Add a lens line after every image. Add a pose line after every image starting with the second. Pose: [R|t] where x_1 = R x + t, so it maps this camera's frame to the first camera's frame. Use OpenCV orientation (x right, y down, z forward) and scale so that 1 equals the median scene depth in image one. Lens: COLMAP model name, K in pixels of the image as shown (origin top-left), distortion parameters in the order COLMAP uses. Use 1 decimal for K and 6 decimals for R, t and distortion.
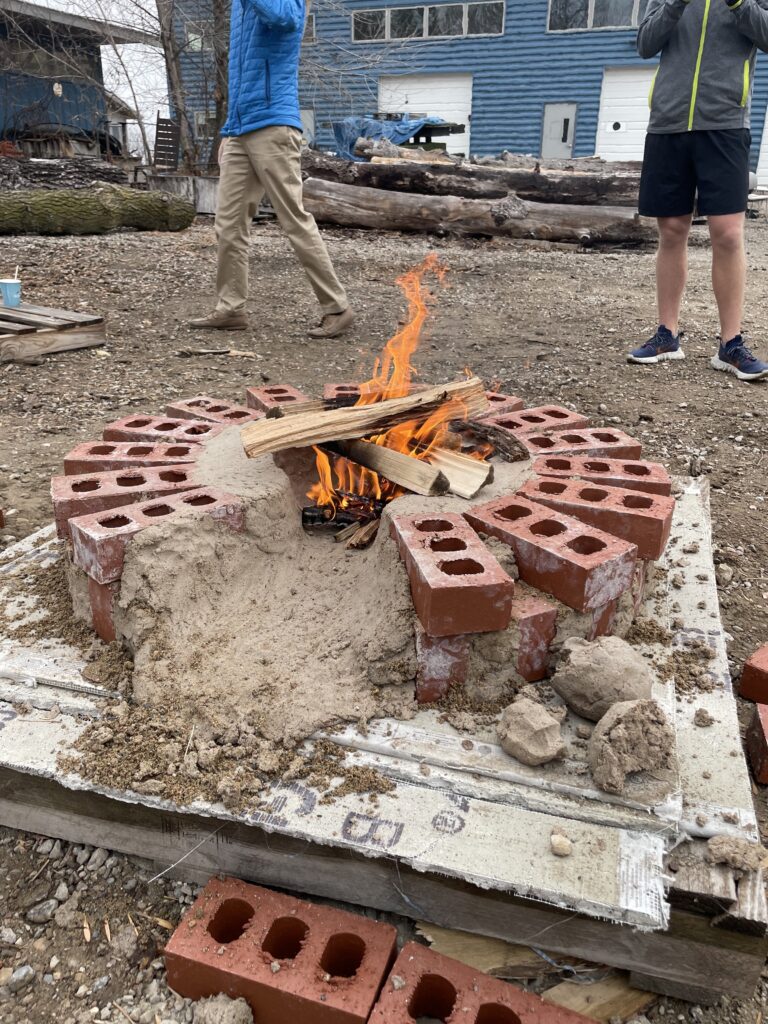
lens RADIAL K [[777.2, 0, 400.0], [0, 777.2, 507.0], [0, 0, 1]] dist [0.053080, -0.054977]
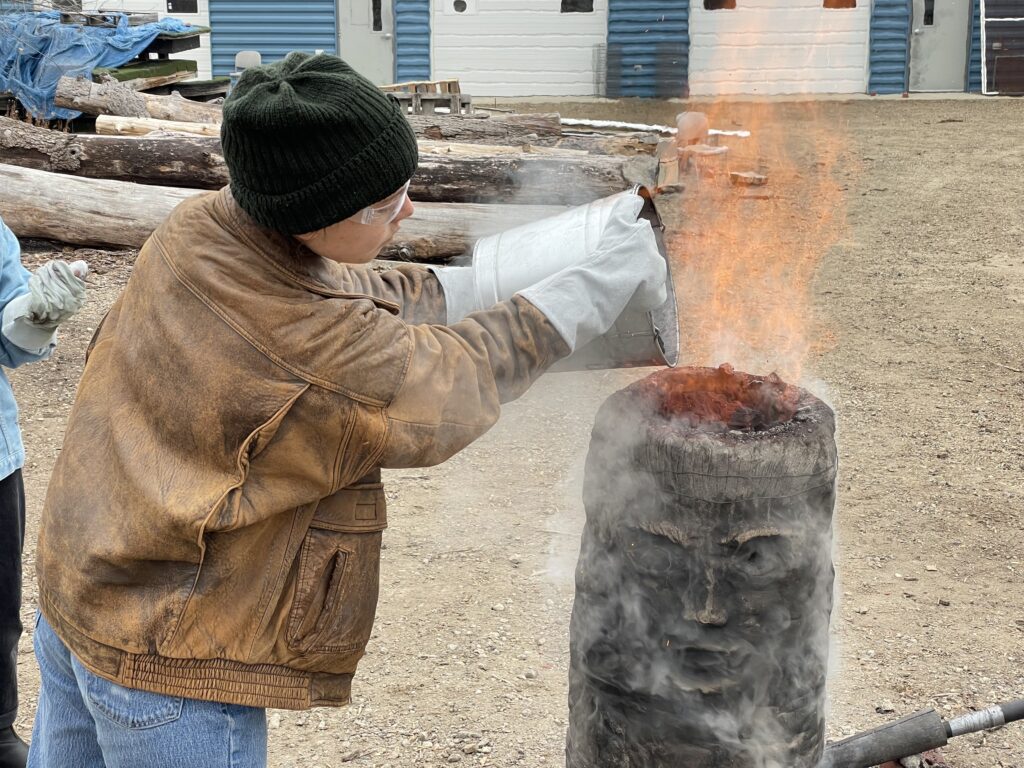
lens RADIAL K [[1528.6, 0, 500.9], [0, 1528.6, 404.6], [0, 0, 1]] dist [0.082719, 0.000000]
pose [[0.955174, -0.083496, 0.284026, -0.072572], [0.125240, 0.983290, -0.132120, -0.040815], [-0.268248, 0.161769, 0.949670, -0.095027]]
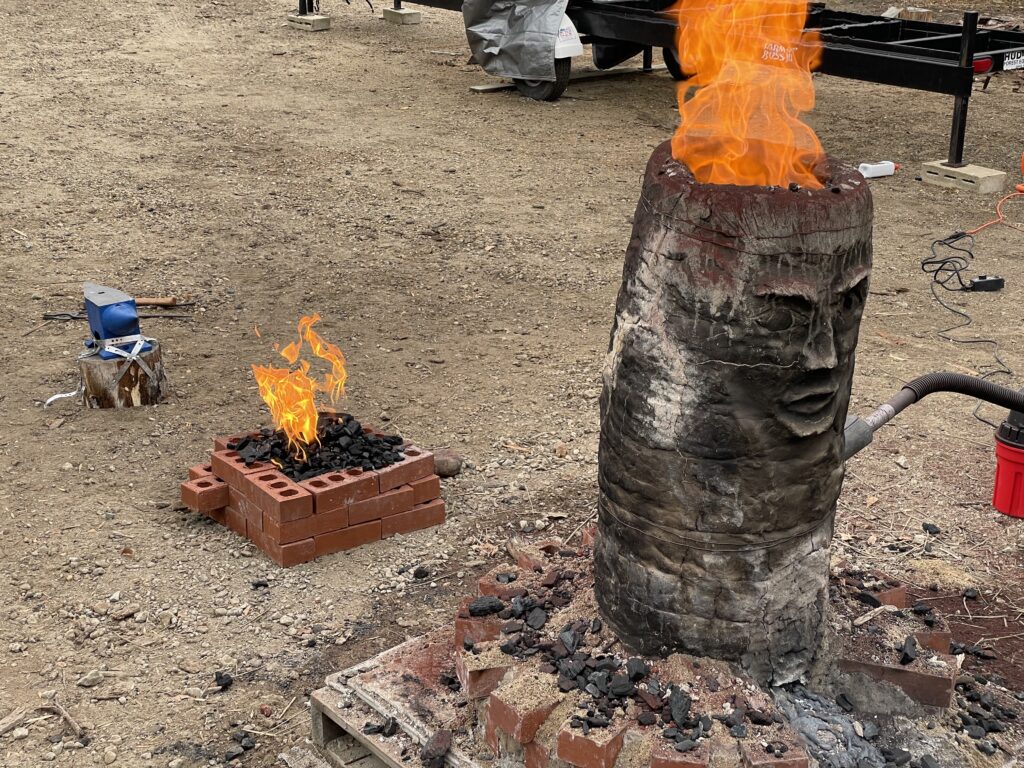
lens RADIAL K [[1528.6, 0, 506.5], [0, 1528.6, 387.3], [0, 0, 1]] dist [0.082719, 0.000000]
pose [[0.563147, -0.293814, 0.772359, -0.162051], [0.314451, 0.940534, 0.128516, -0.068128], [-0.764190, 0.170495, 0.622049, -0.025745]]
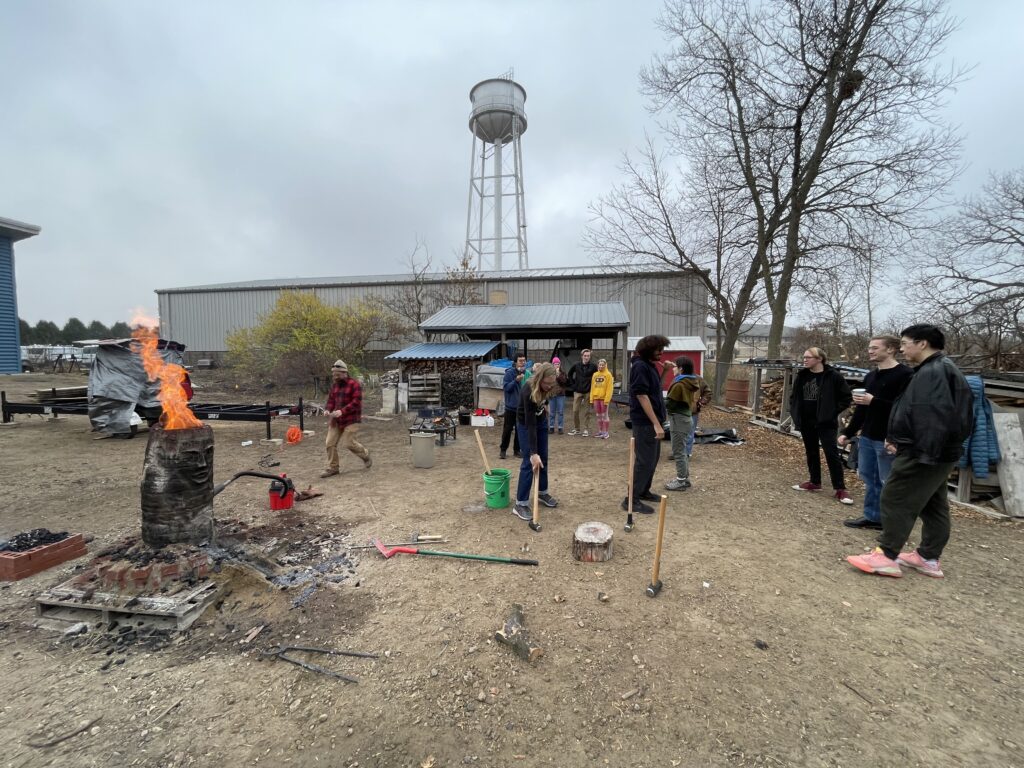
lens RADIAL K [[413.6, 0, 508.4], [0, 413.6, 380.8], [0, 0, 1]] dist [-0.003056, -0.002445]
pose [[-0.172696, -0.066415, 0.982734, -0.240370], [0.363730, 0.922904, 0.126289, -0.047472], [-0.915356, 0.379259, -0.135225, -0.077538]]
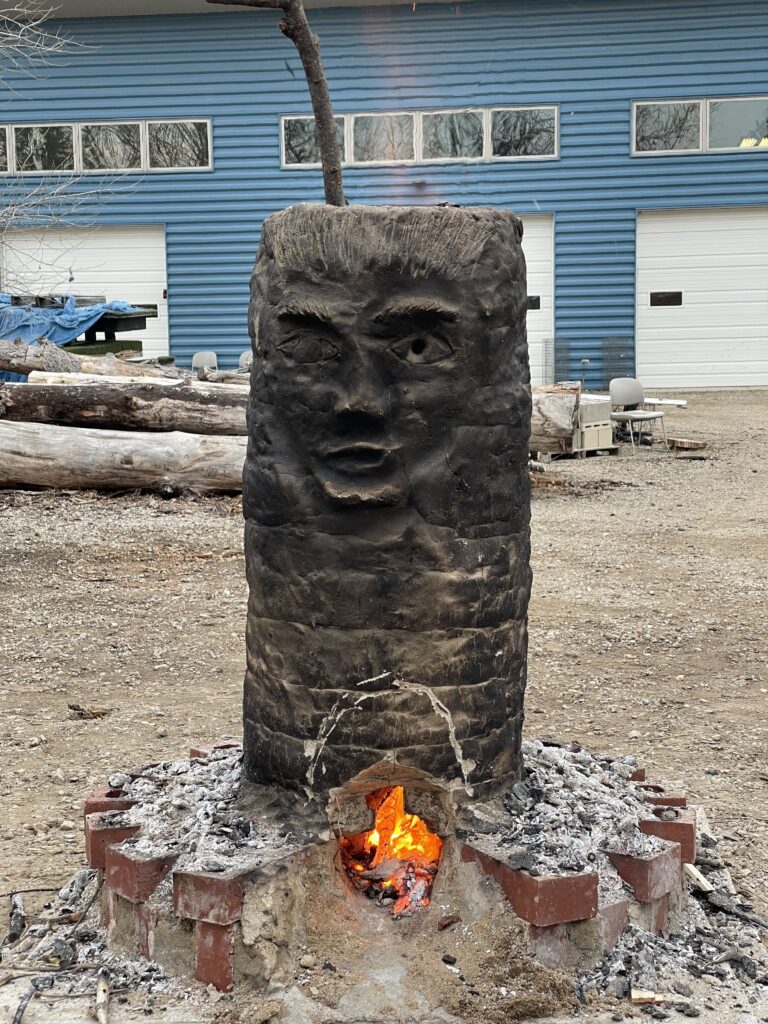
lens RADIAL K [[1528.6, 0, 390.1], [0, 1528.6, 521.1], [0, 0, 1]] dist [0.082719, 0.000000]
pose [[0.970538, -0.046515, 0.236417, -0.040393], [0.114324, 0.952610, -0.281894, 0.012140], [-0.212101, 0.300617, 0.929862, -0.074780]]
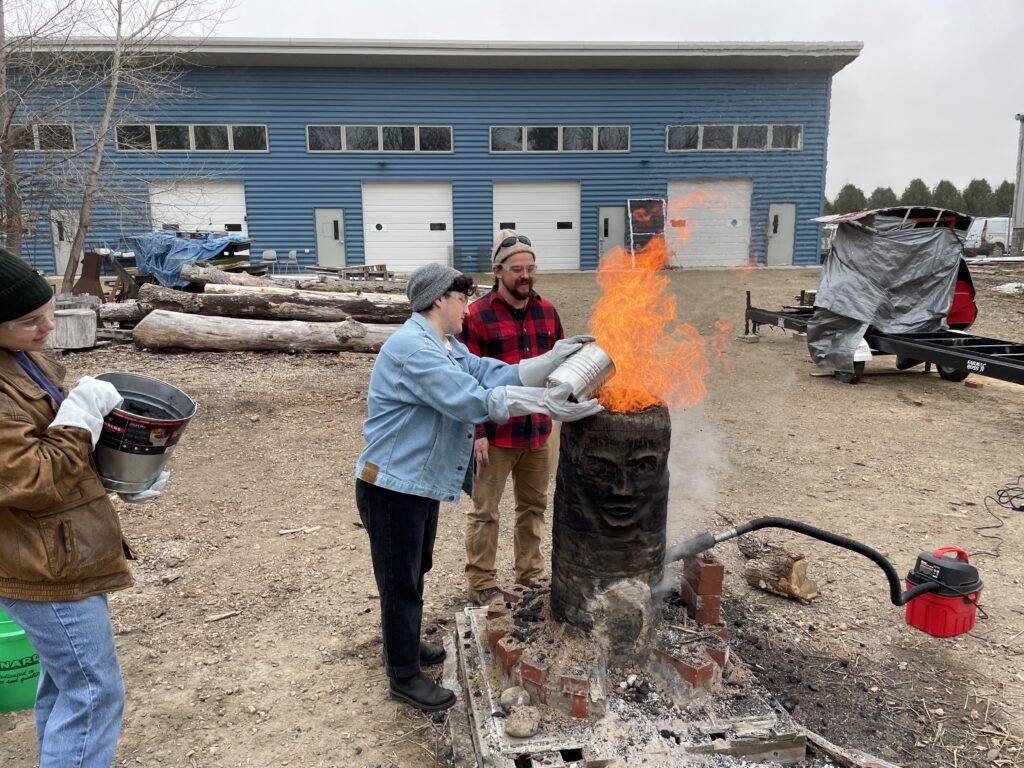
lens RADIAL K [[777.2, 0, 505.5], [0, 777.2, 390.7], [0, 0, 1]] dist [0.053080, -0.054977]
pose [[0.899769, -0.101139, 0.424484, -0.110352], [0.182316, 0.970927, -0.155115, -0.037513], [-0.396455, 0.216958, 0.892050, -0.105753]]
